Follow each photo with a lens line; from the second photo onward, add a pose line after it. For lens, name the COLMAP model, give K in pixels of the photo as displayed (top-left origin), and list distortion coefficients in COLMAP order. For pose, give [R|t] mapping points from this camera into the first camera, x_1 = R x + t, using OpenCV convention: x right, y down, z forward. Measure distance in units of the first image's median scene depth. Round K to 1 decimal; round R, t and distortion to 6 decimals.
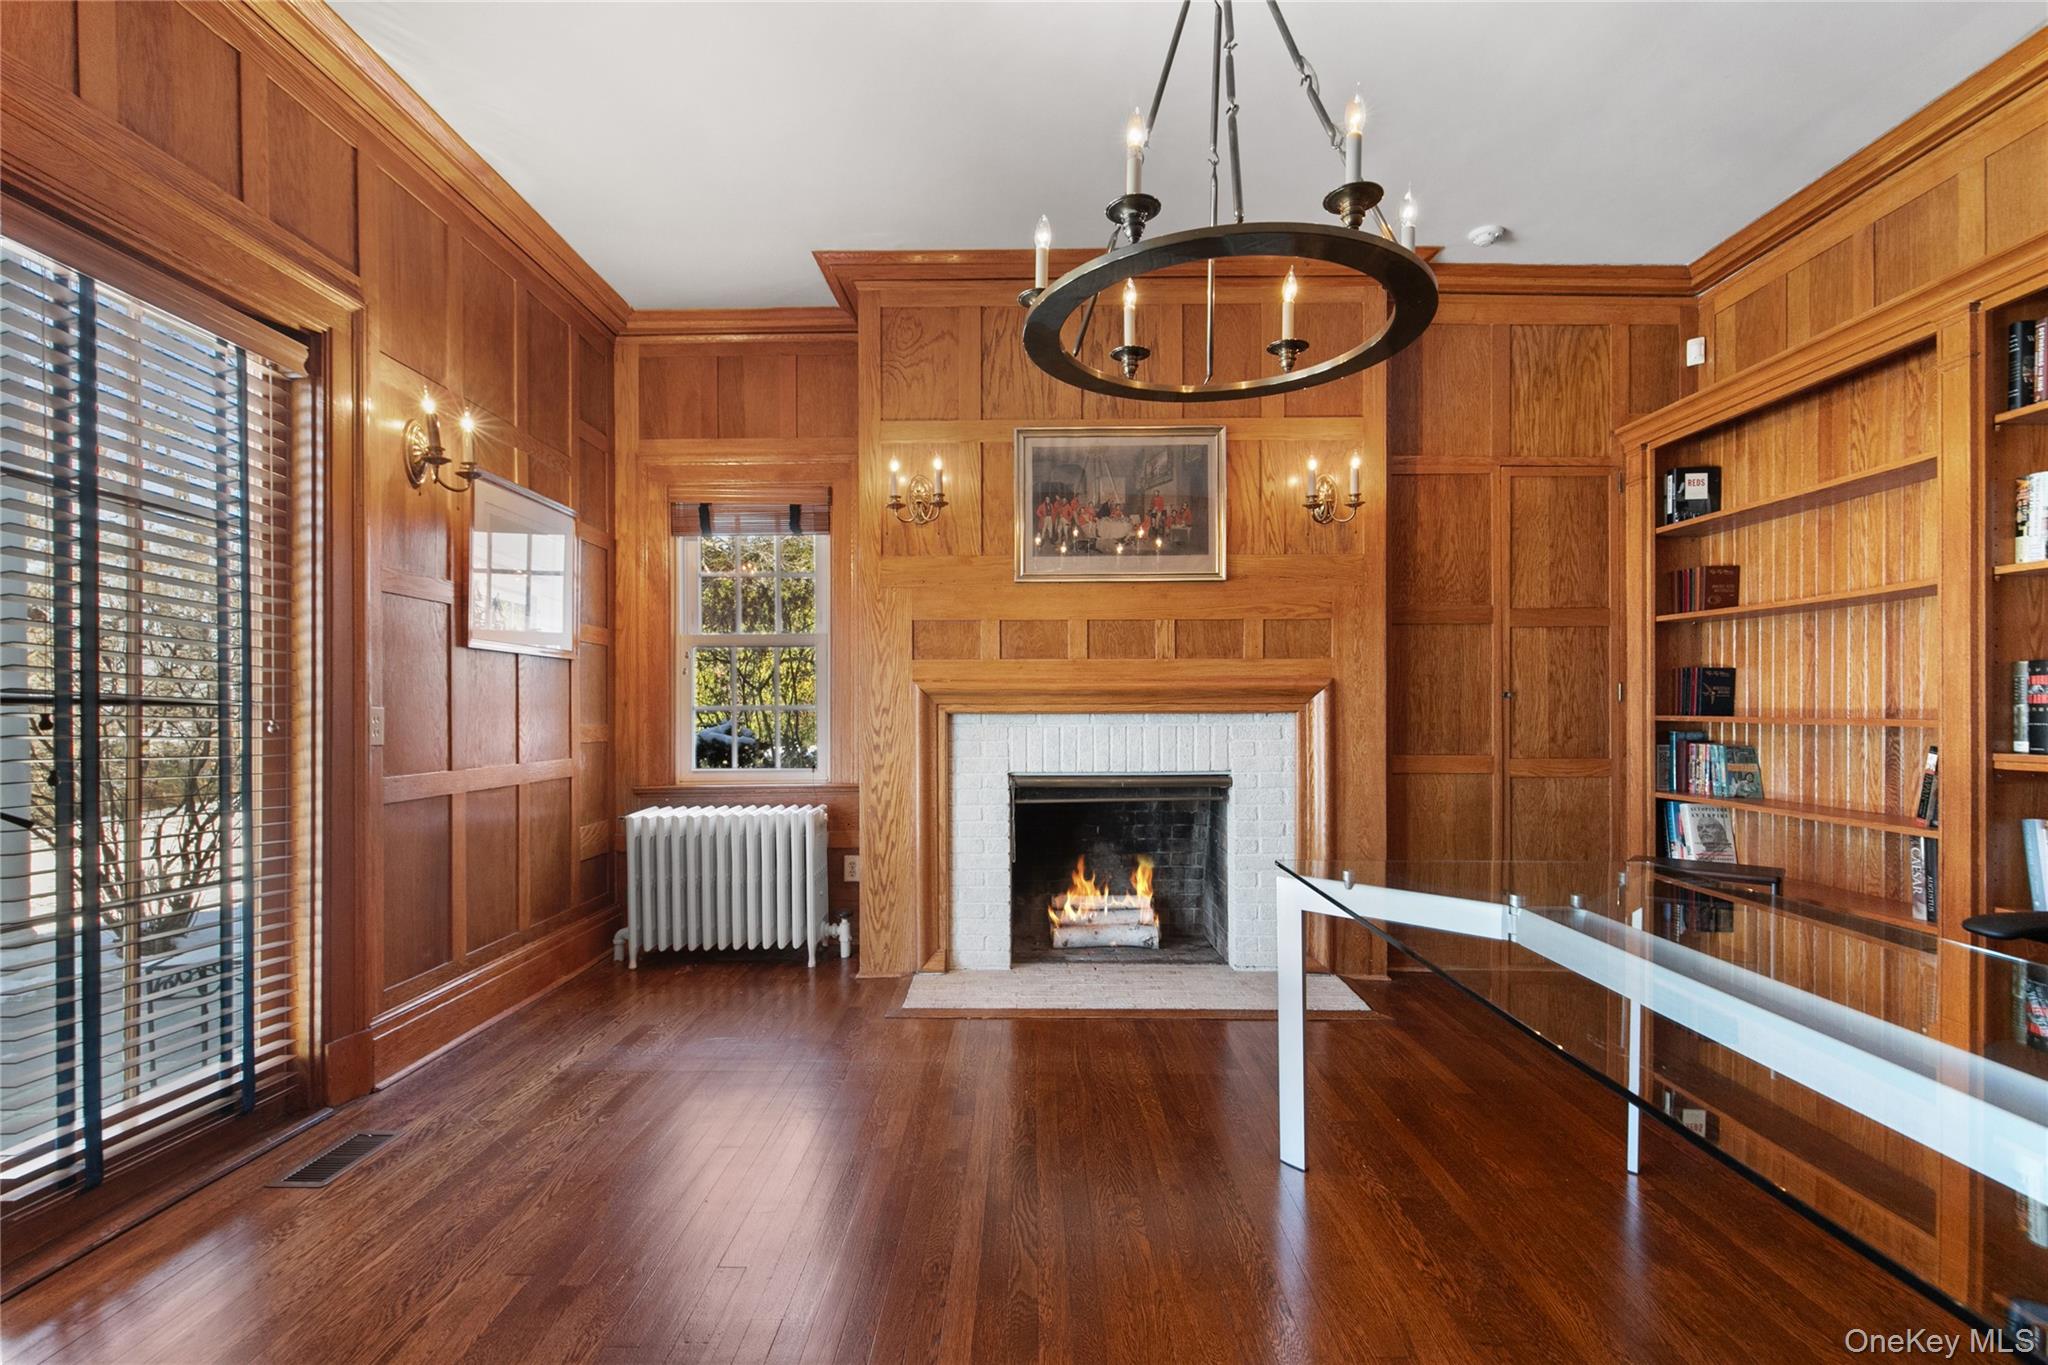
lens RADIAL K [[931.1, 0, 1013.3], [0, 931.1, 704.1], [0, 0, 1]] dist [0.010551, -0.000685]
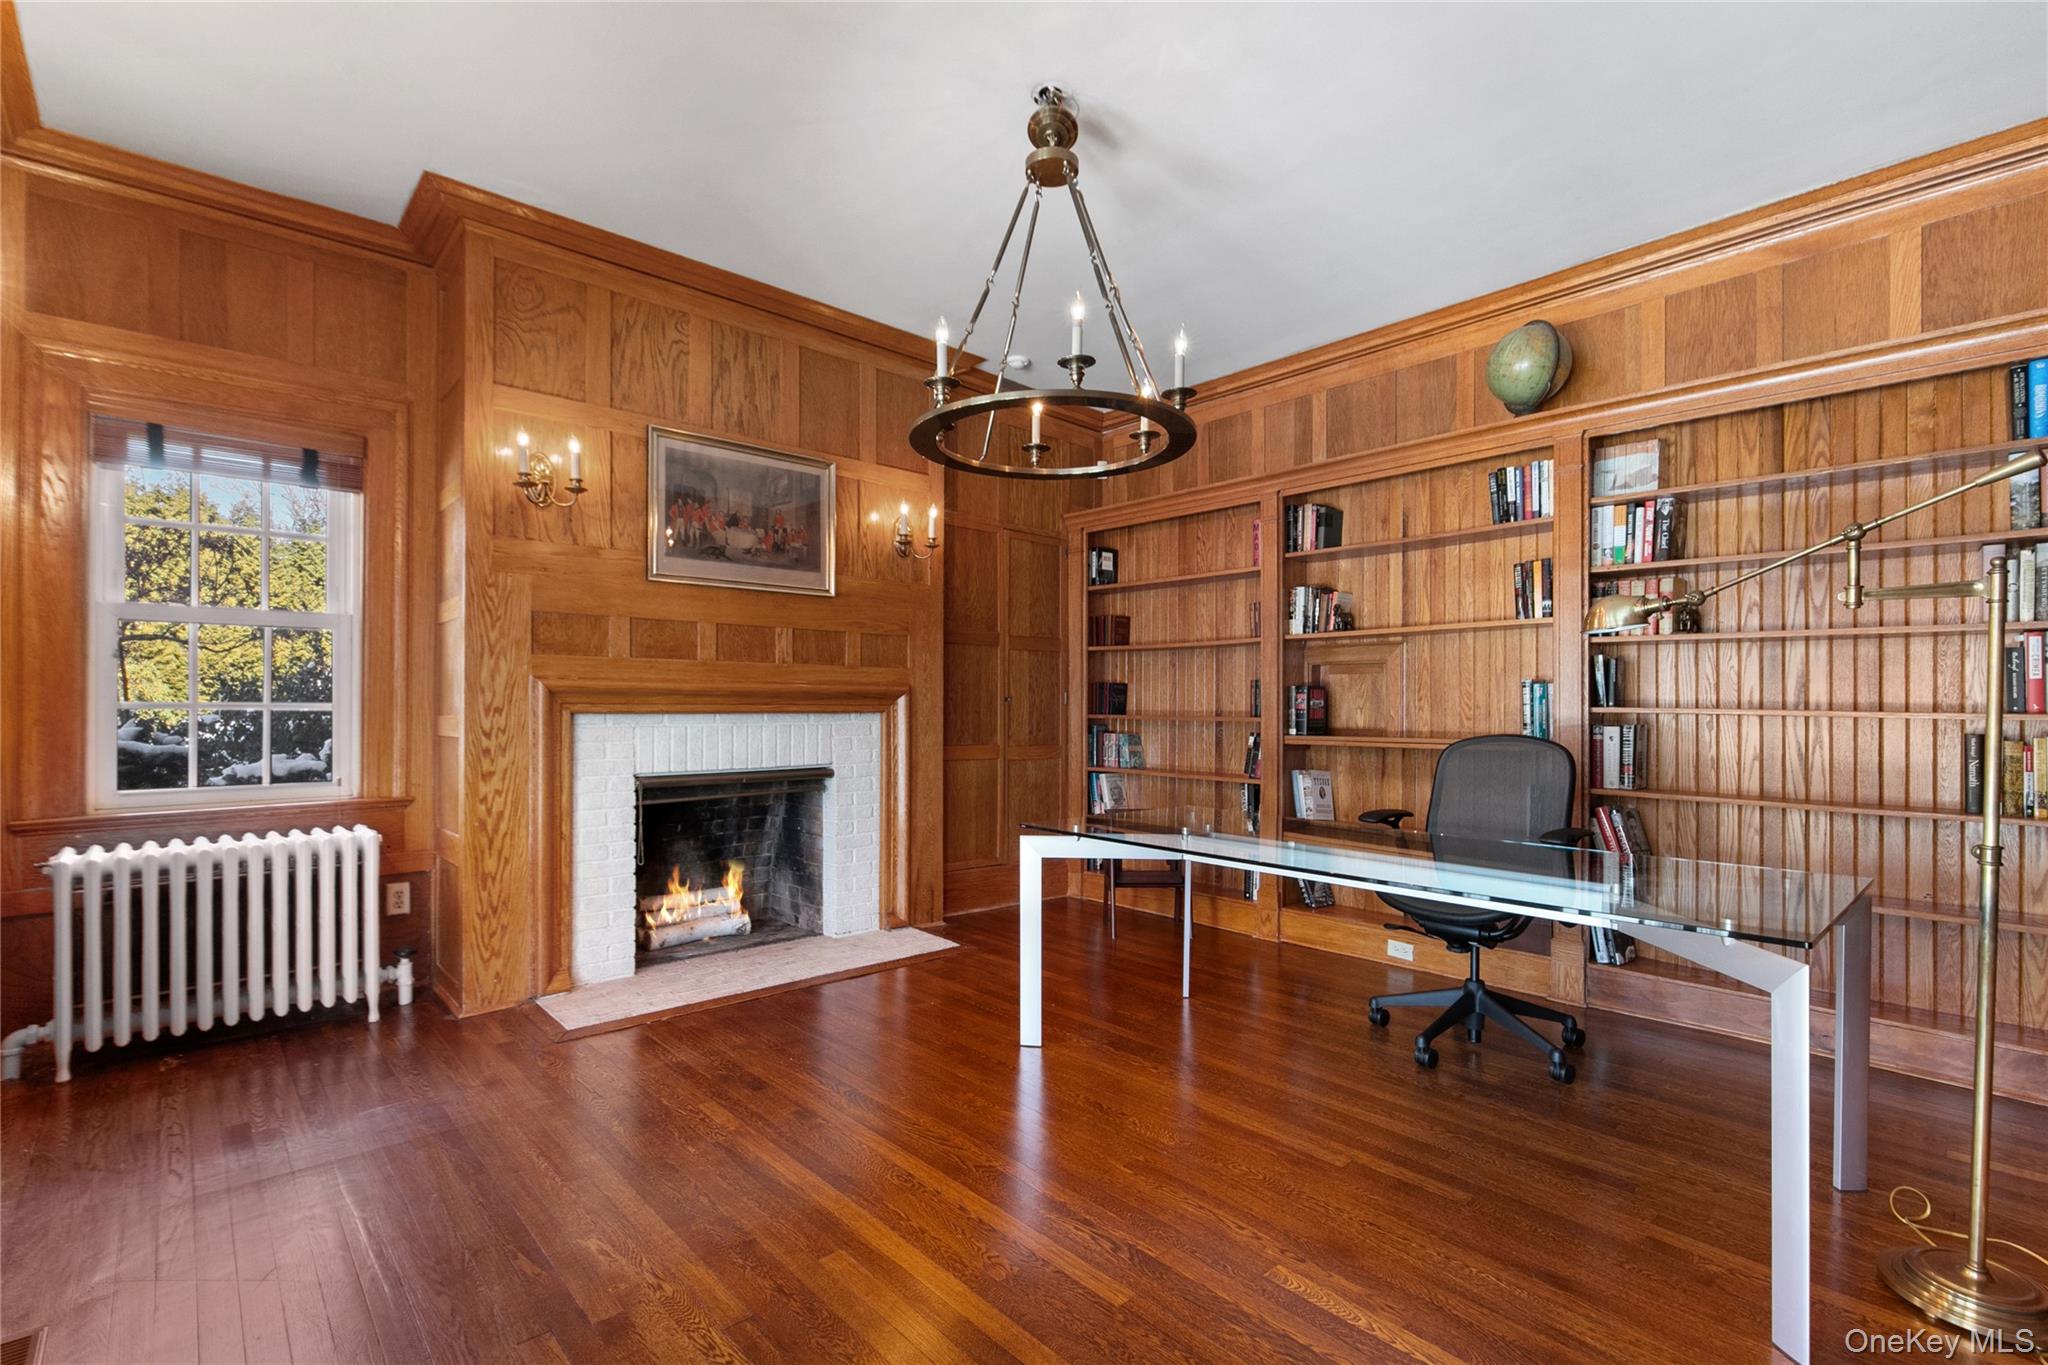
lens RADIAL K [[931.1, 0, 1022.6], [0, 931.1, 694.5], [0, 0, 1]] dist [-0.002480, -0.000853]
pose [[0.727511, 0.013712, 0.685959, -0.382784], [-0.008411, 0.999903, -0.011068, -0.002292], [-0.686045, 0.002282, 0.727556, 0.011030]]
